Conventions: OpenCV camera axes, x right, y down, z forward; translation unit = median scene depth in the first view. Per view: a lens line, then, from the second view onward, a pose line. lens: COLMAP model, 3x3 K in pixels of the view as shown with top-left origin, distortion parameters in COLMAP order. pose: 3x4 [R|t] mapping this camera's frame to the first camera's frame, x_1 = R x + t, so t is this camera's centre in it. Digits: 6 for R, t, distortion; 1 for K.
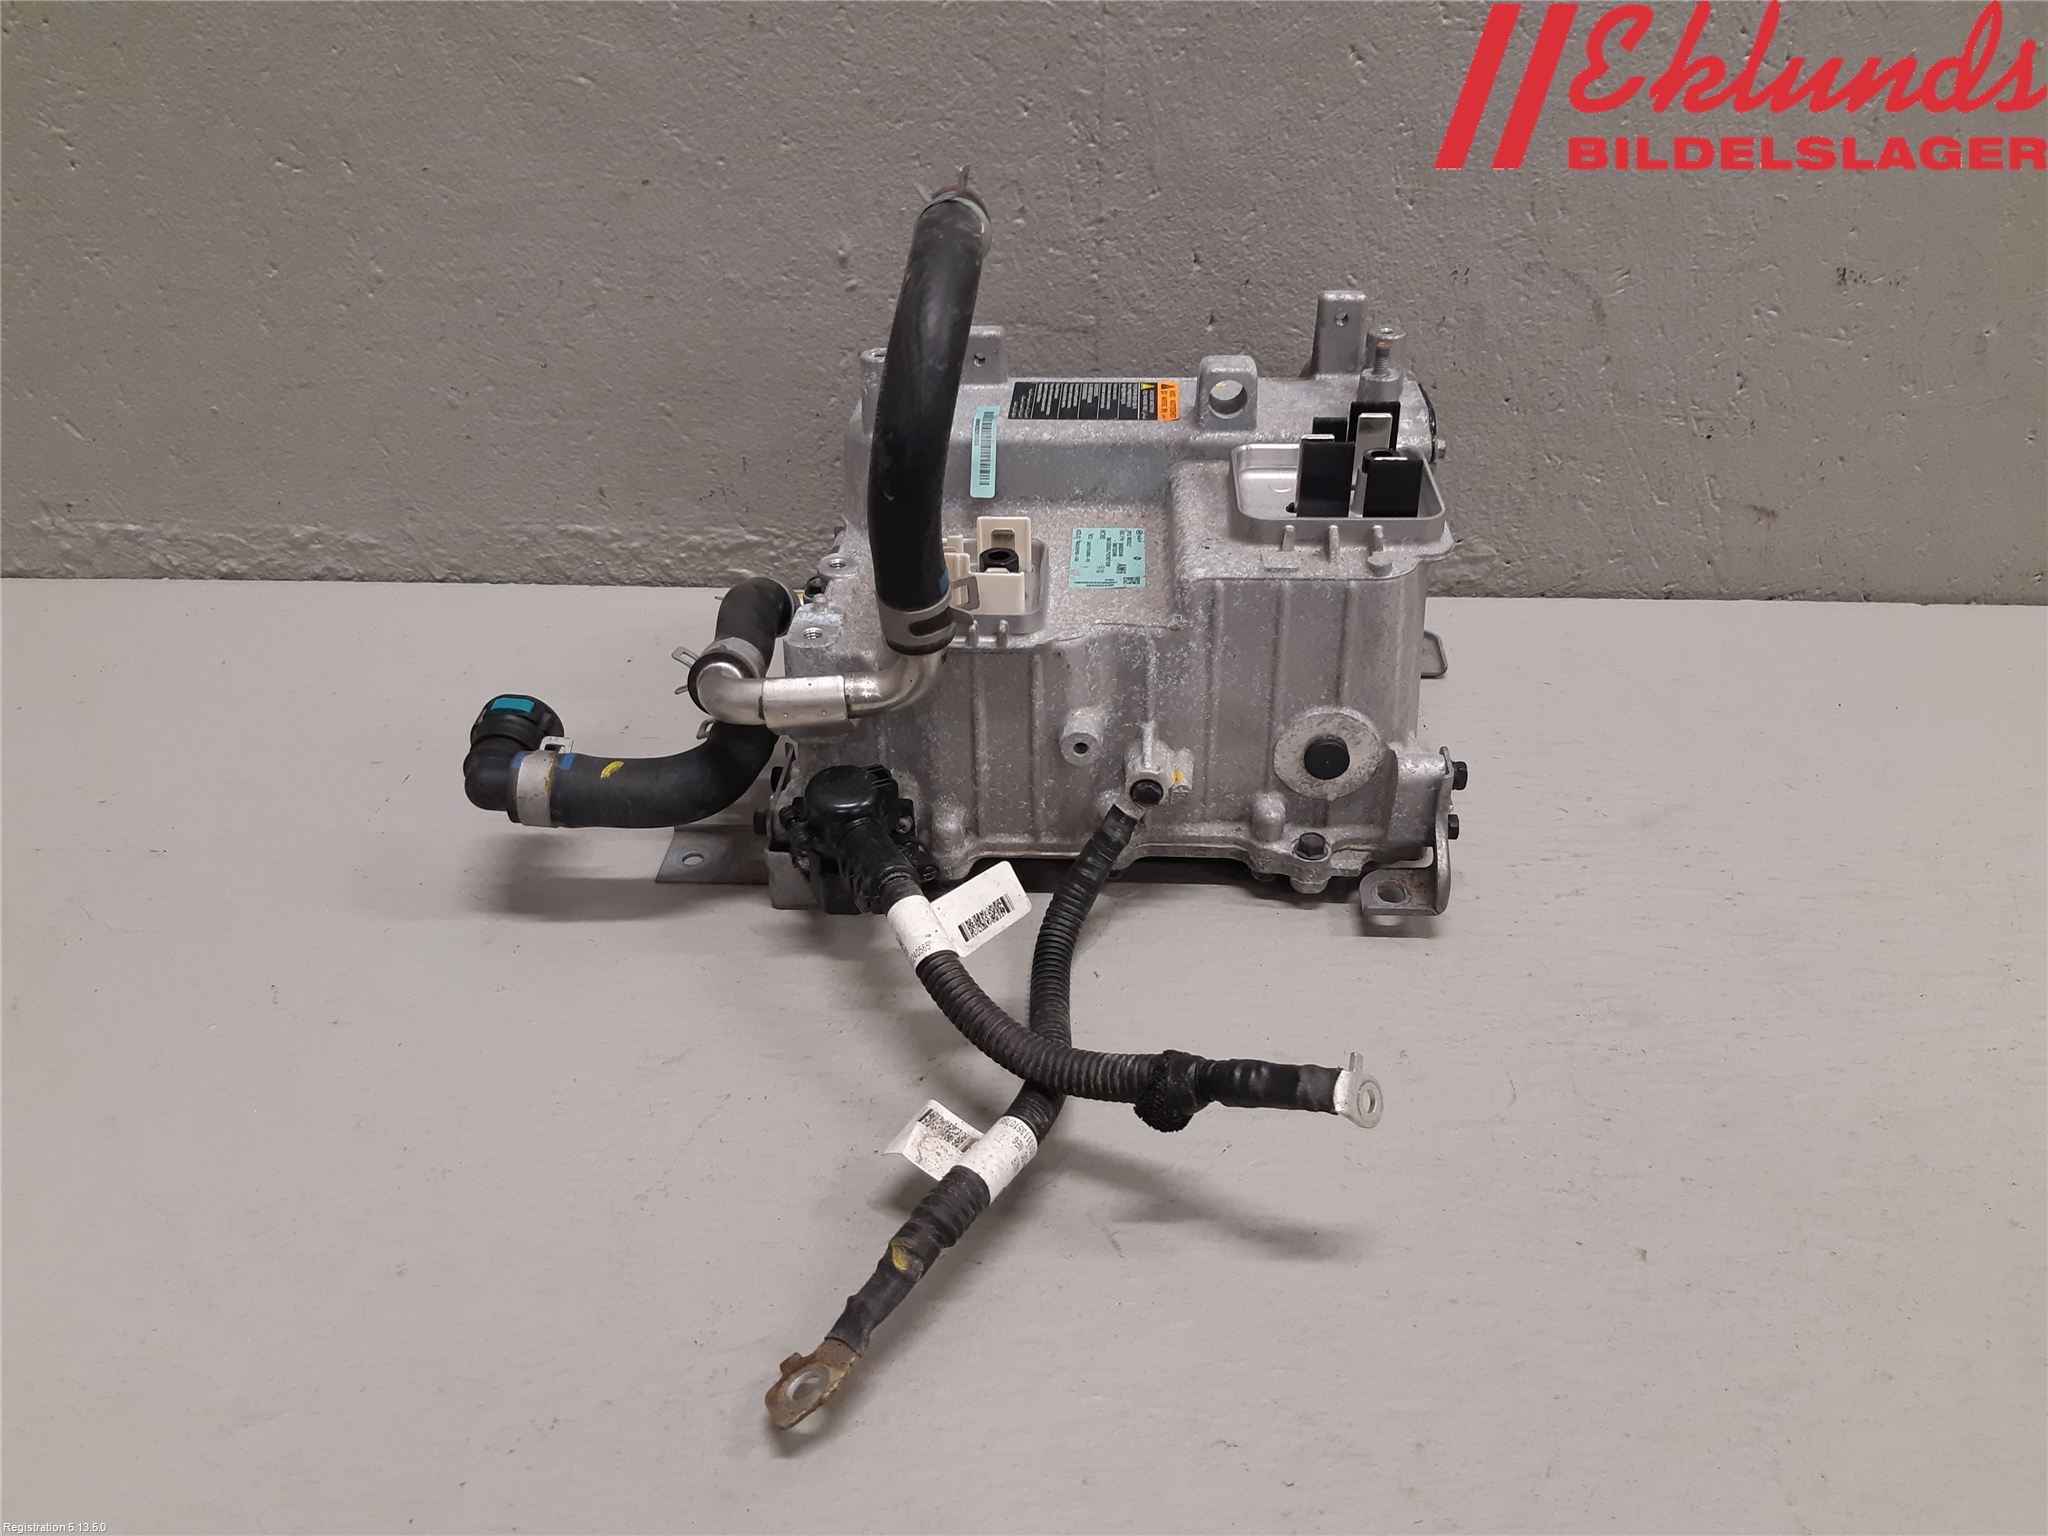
lens RADIAL K [[1516.7, 0, 1017.8], [0, 1516.7, 734.7], [0, 0, 1]] dist [0.016600, -0.063034]
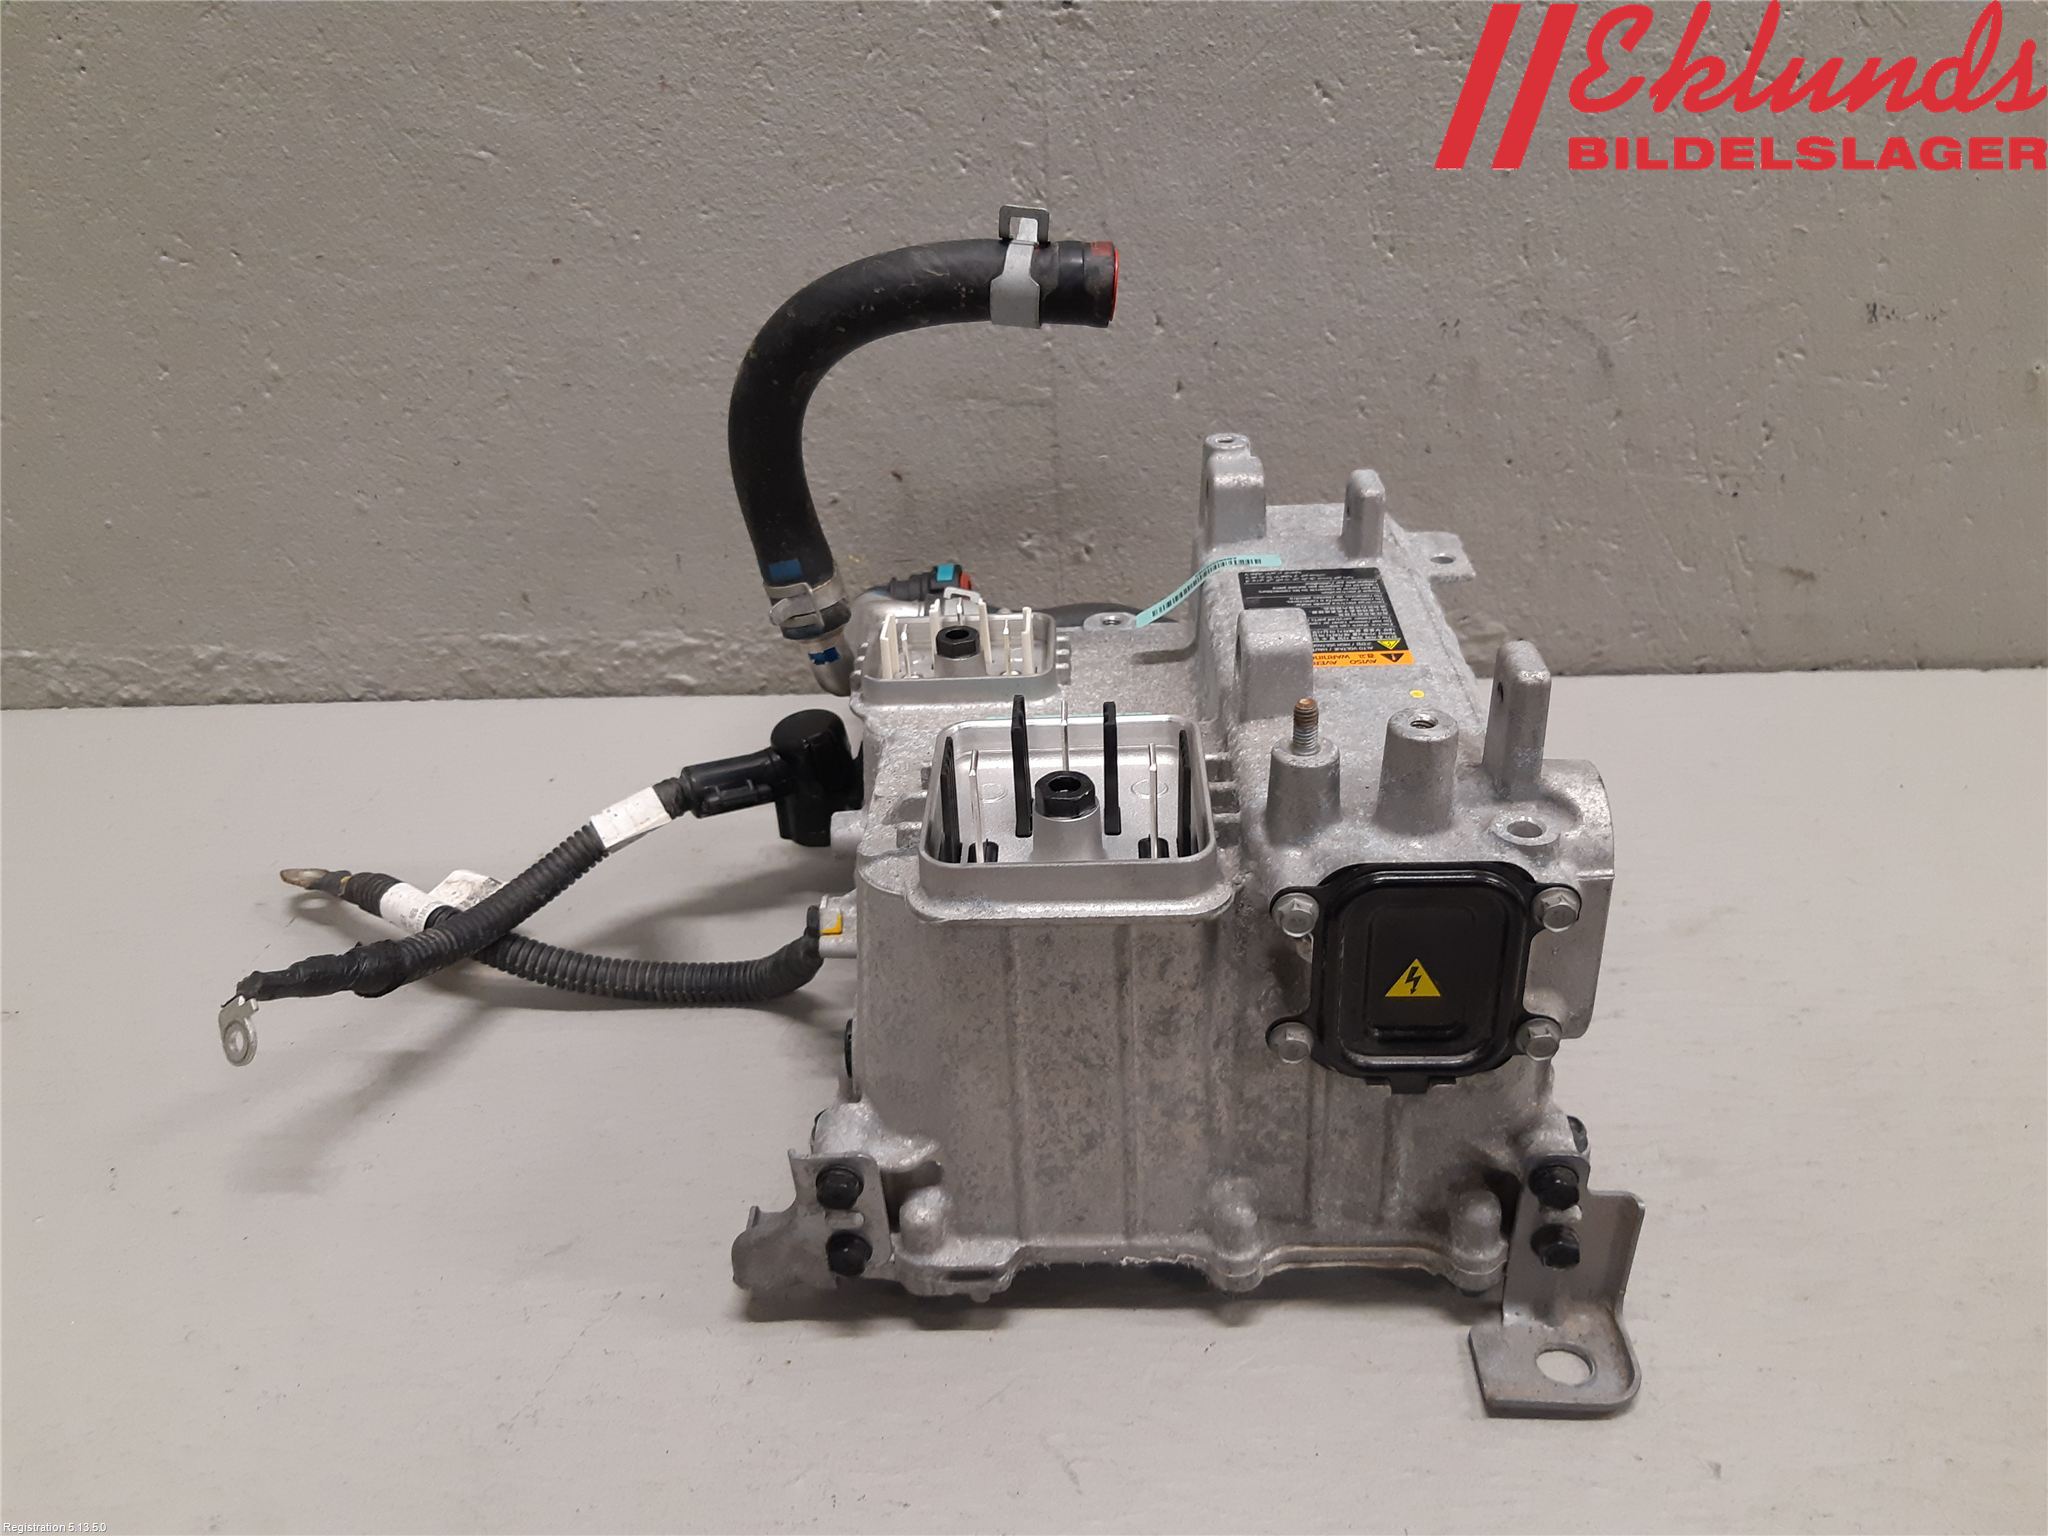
lens RADIAL K [[1516.7, 0, 1021.0], [0, 1516.7, 745.7], [0, 0, 1]] dist [0.016600, -0.063034]
pose [[0.999321, -0.033171, -0.016025, 0.040586], [0.032170, 0.997729, -0.059170, -0.006934], [0.017952, 0.058614, 0.998119, 0.101209]]
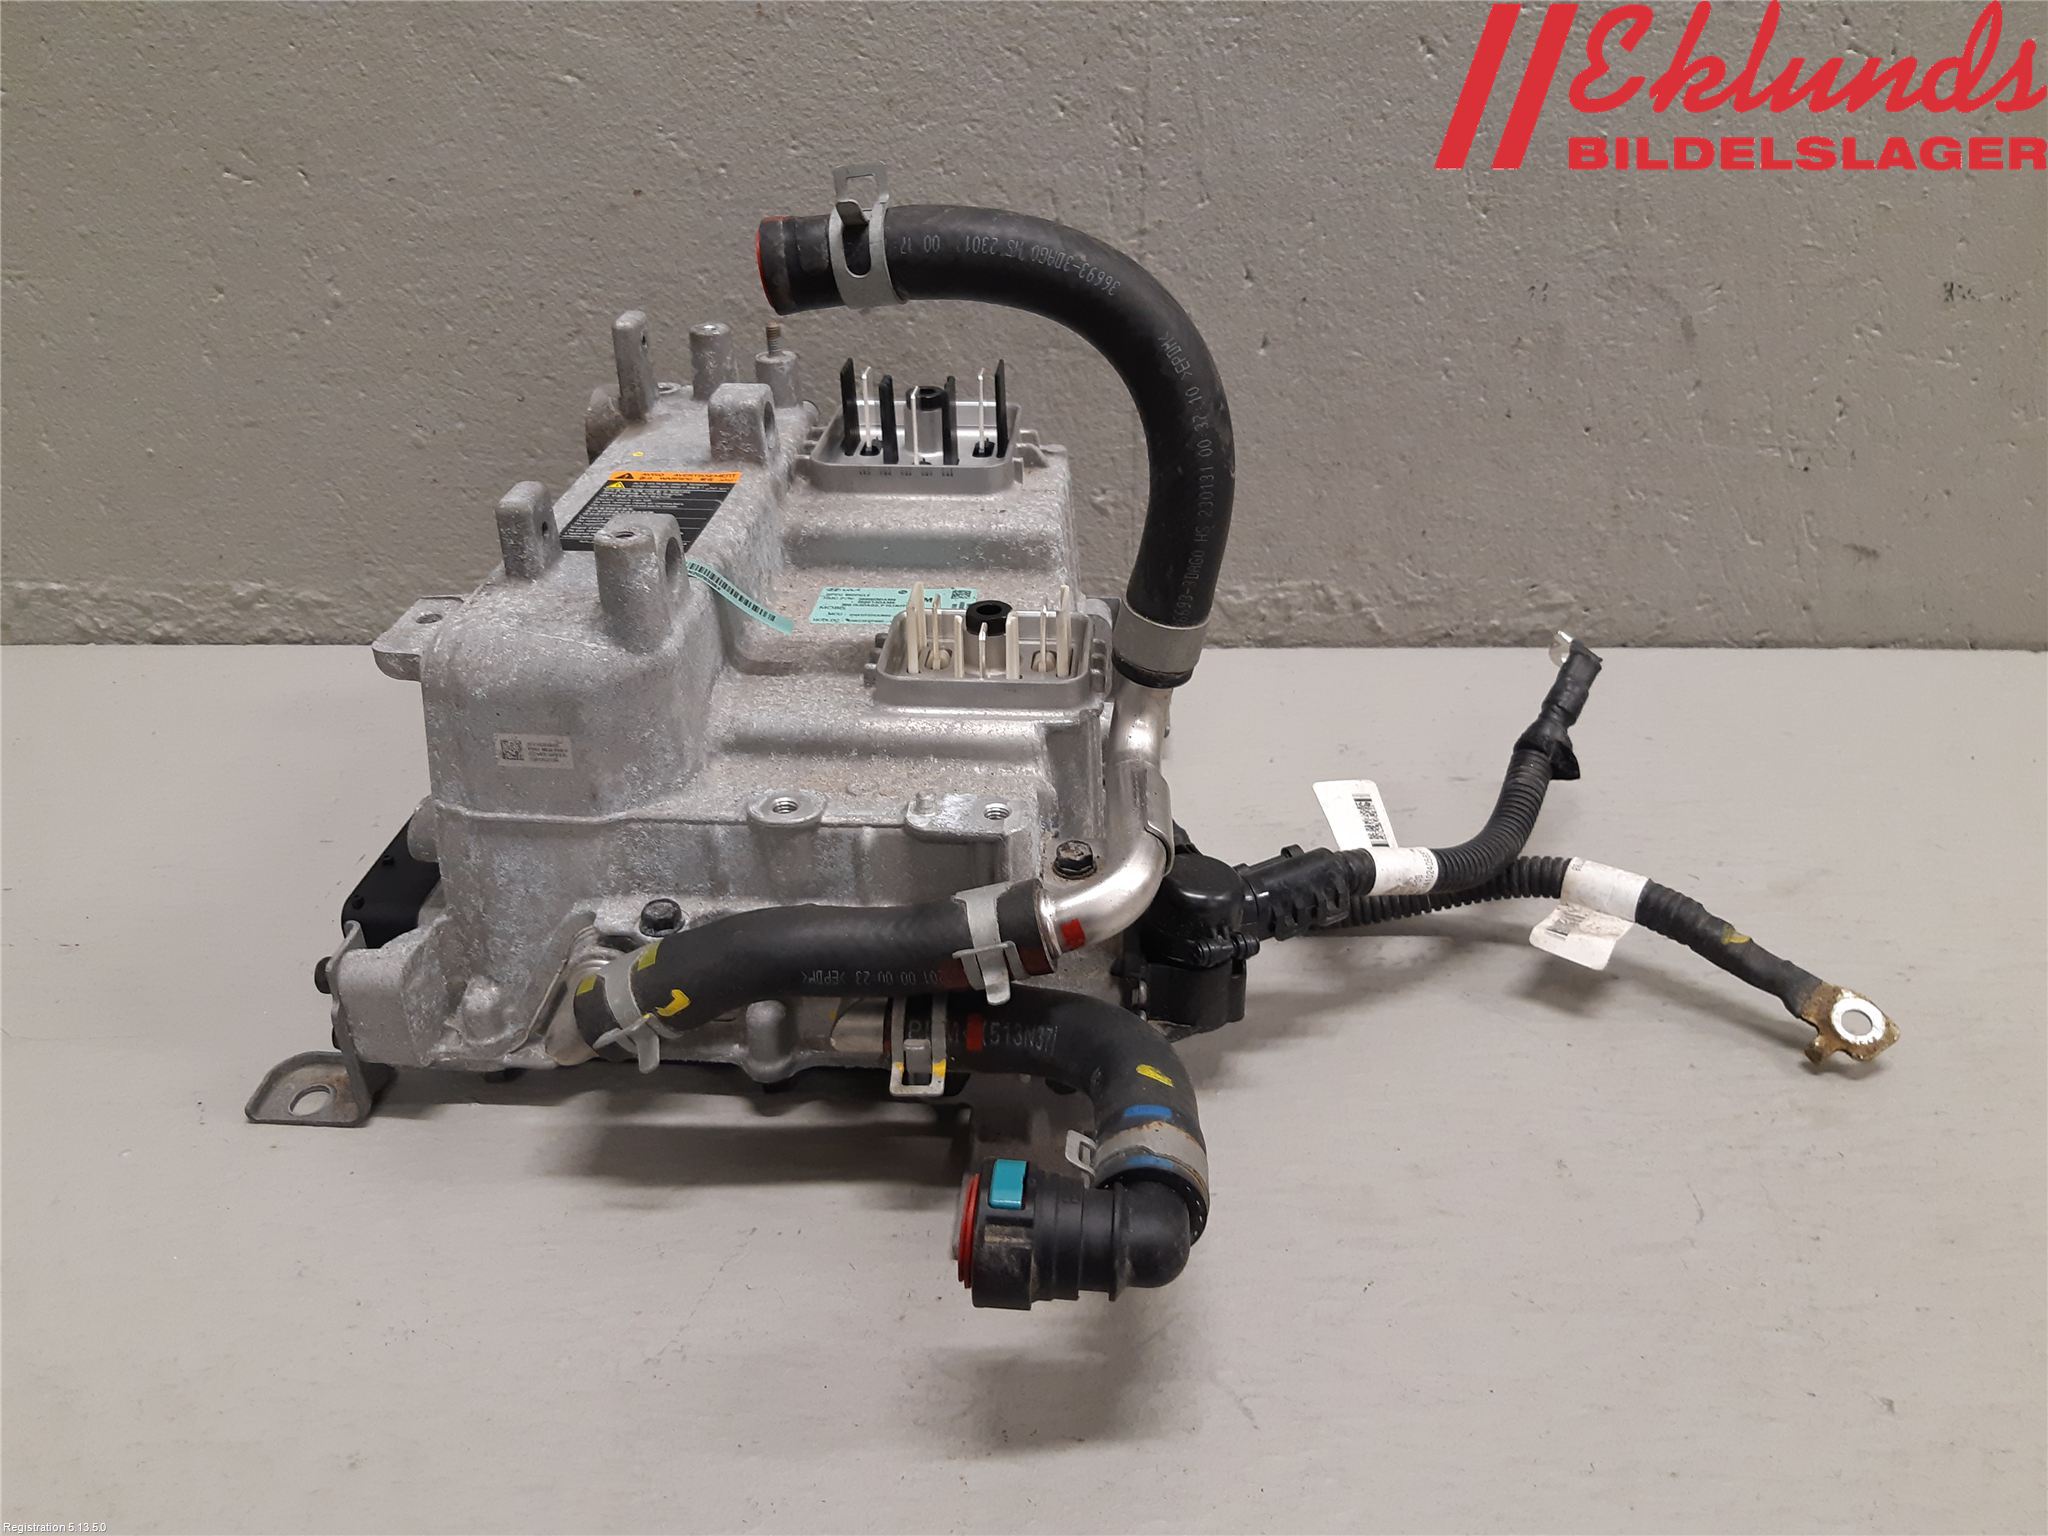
lens RADIAL K [[1516.7, 0, 1003.7], [0, 1516.7, 746.1], [0, 0, 1]] dist [0.016600, -0.063034]
pose [[0.999711, -0.010914, 0.021412, -0.050393], [0.012168, 0.998164, -0.059340, 0.019098], [-0.020726, 0.059583, 0.998008, 0.114989]]
